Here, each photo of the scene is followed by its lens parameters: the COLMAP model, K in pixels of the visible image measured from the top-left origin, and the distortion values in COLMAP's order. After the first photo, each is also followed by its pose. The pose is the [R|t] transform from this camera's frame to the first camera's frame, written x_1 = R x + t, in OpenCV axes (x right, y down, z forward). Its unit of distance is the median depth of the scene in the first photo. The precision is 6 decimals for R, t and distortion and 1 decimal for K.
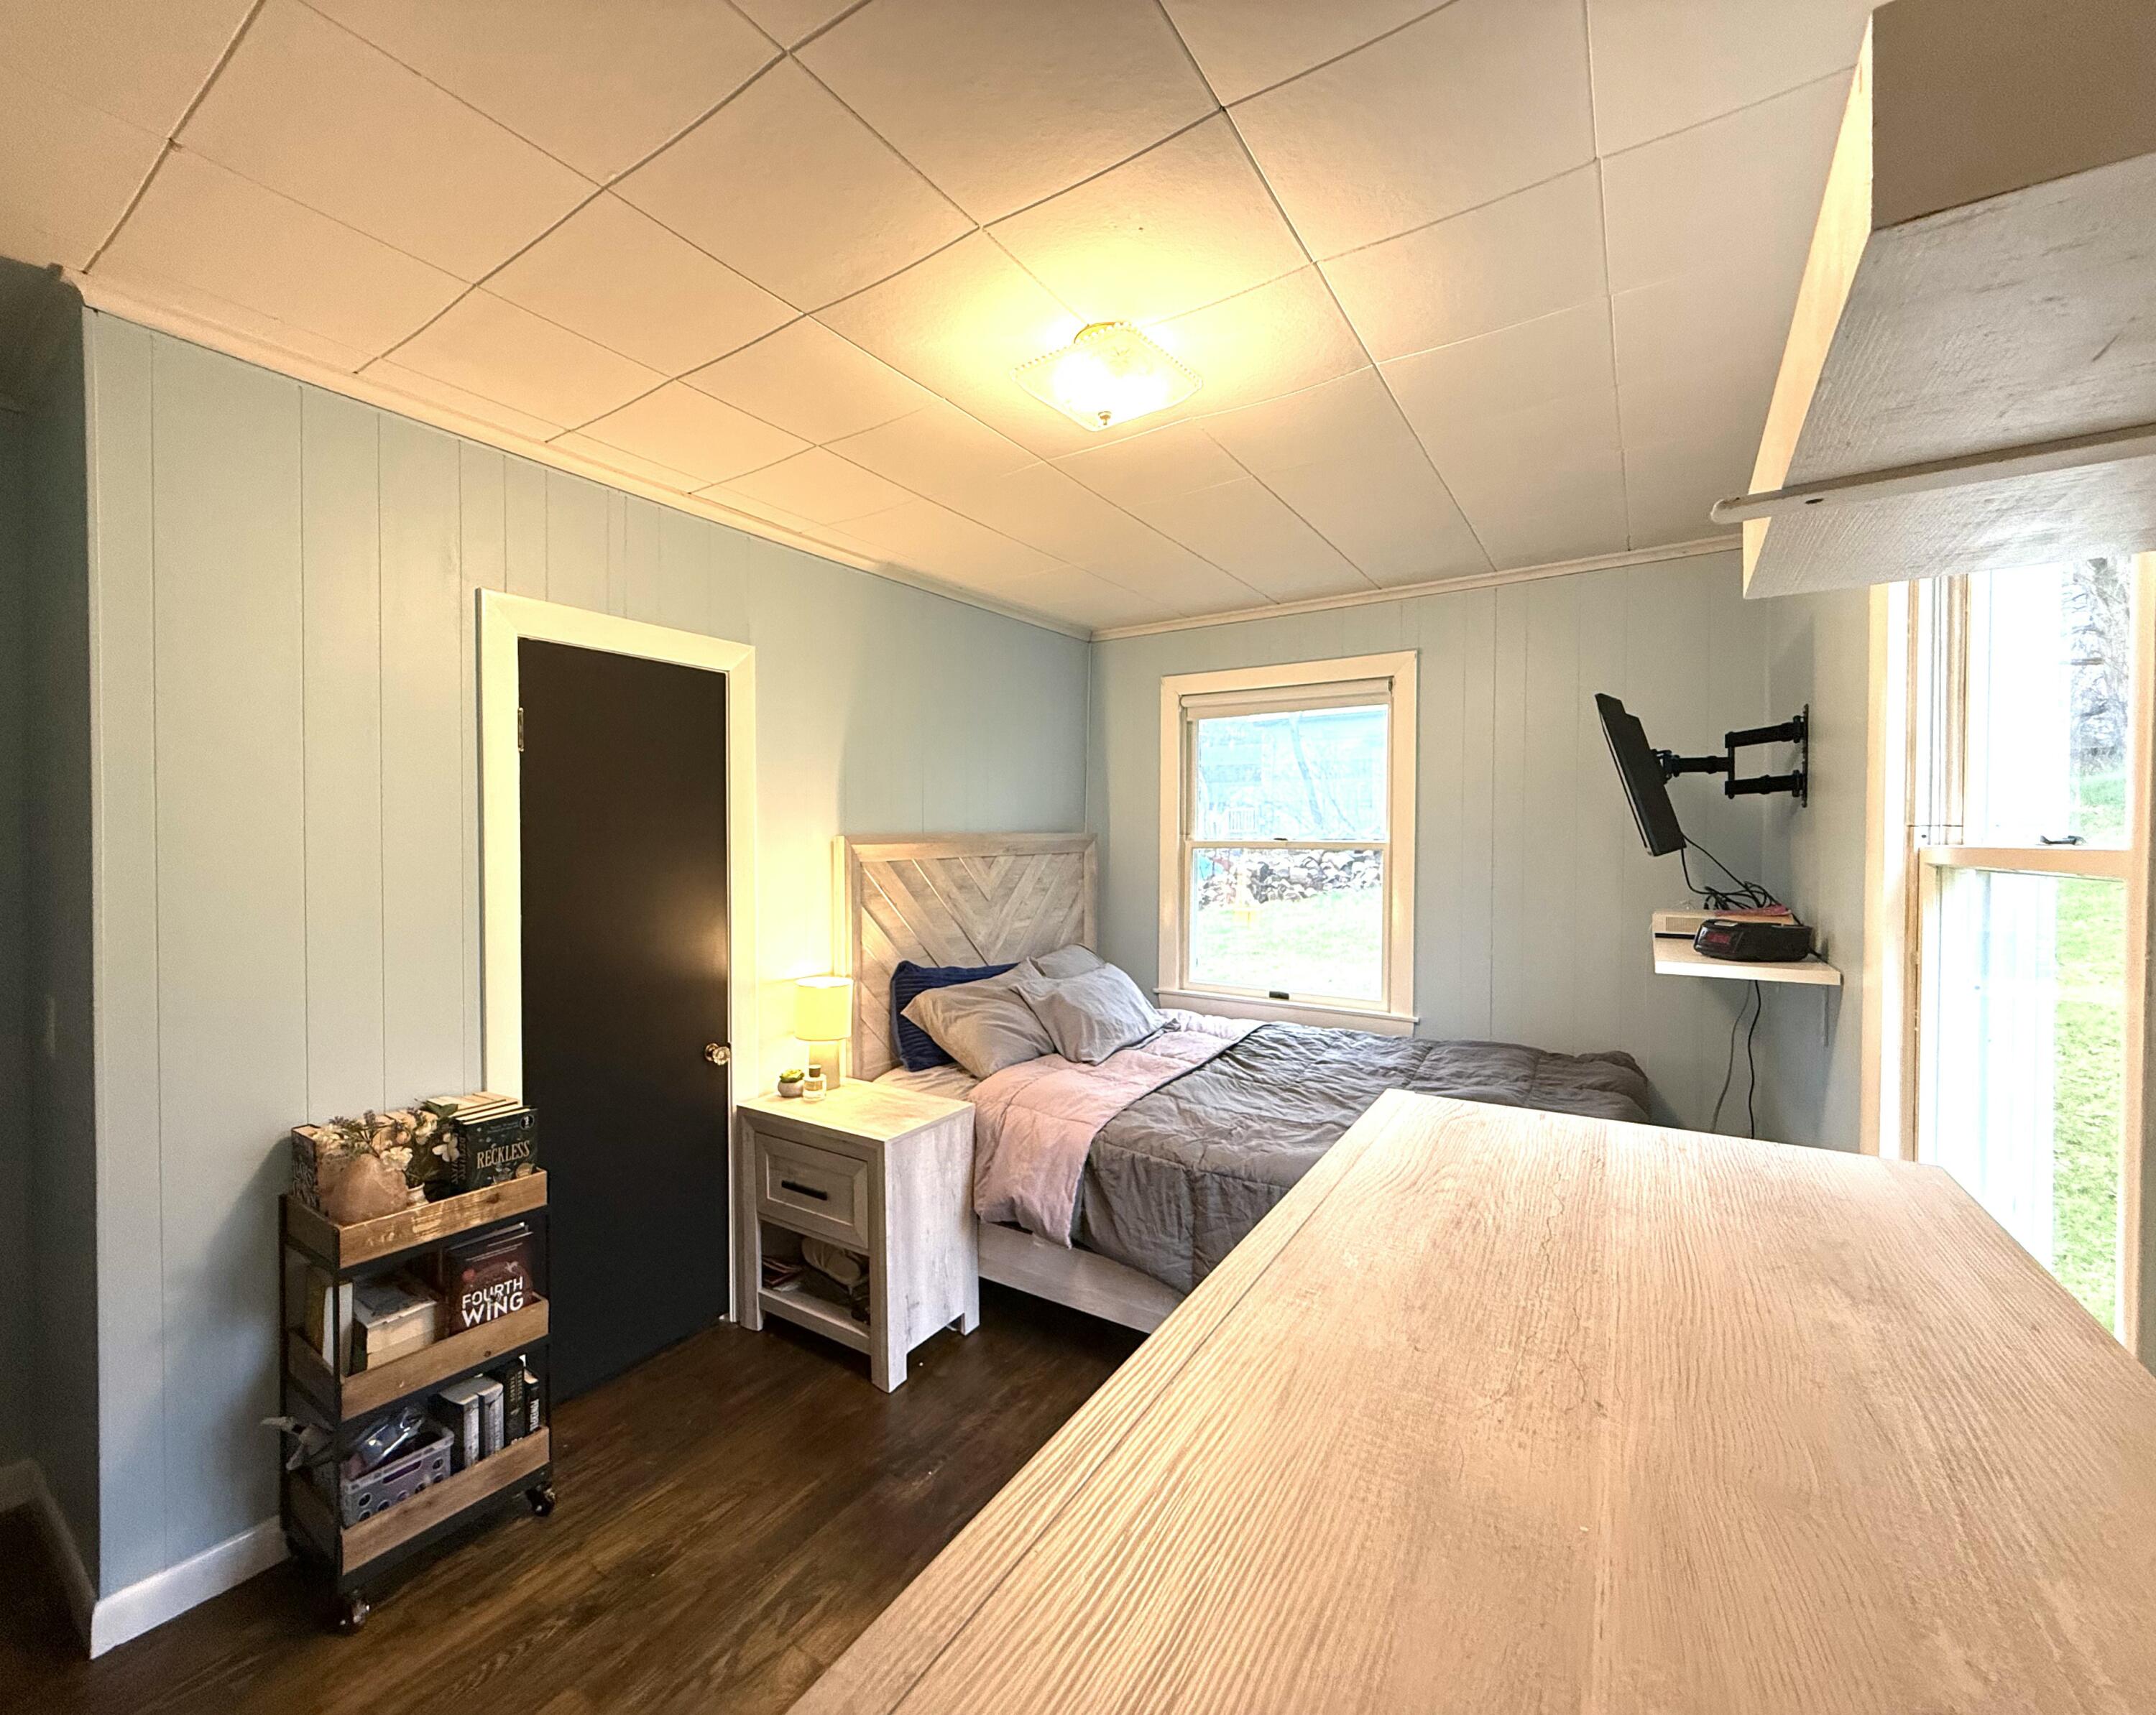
lens RADIAL K [[913.7, 0, 1014.2], [0, 913.7, 858.1], [0, 0, 1]] dist [-0.000817, -0.000055]
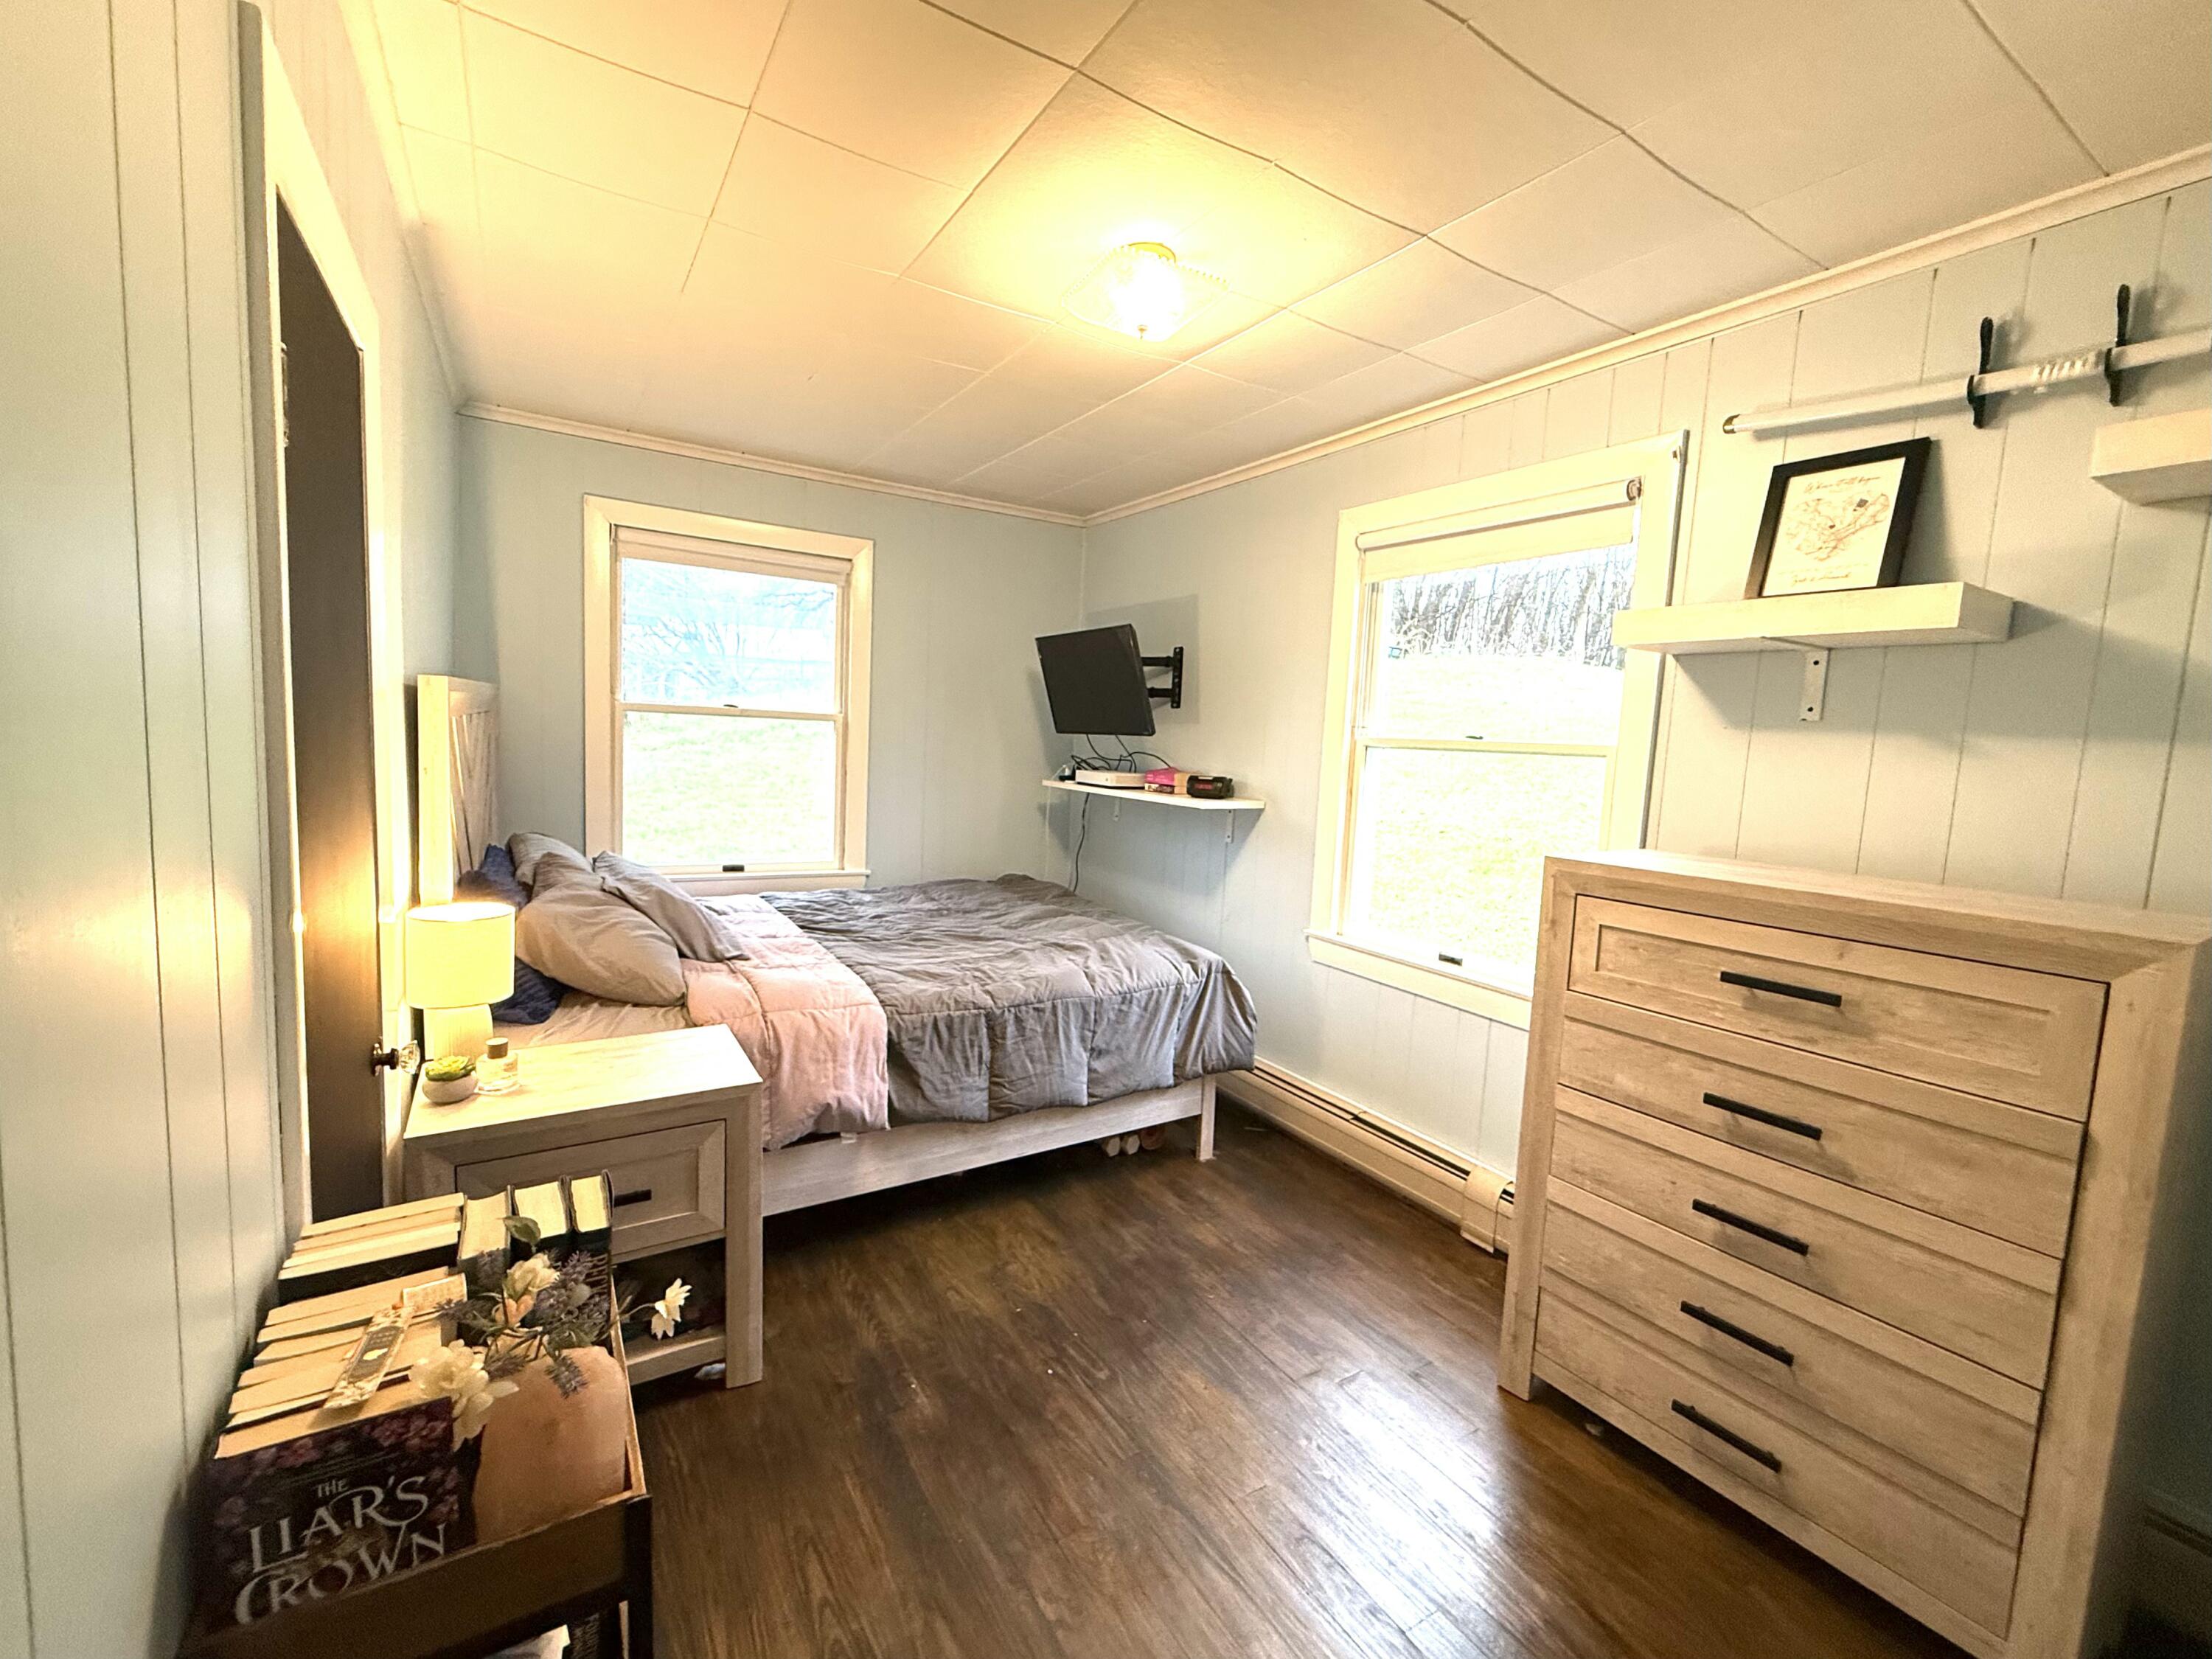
lens RADIAL K [[918.0, 0, 1106.0], [0, 918.0, 829.5], [0, 0, 1]] dist [-0.000443, 0.000037]
pose [[0.393337, -0.076968, 0.916167, -0.671376], [-0.028060, 0.995020, 0.095639, 0.007784], [-0.918966, -0.063326, 0.389219, 0.393268]]
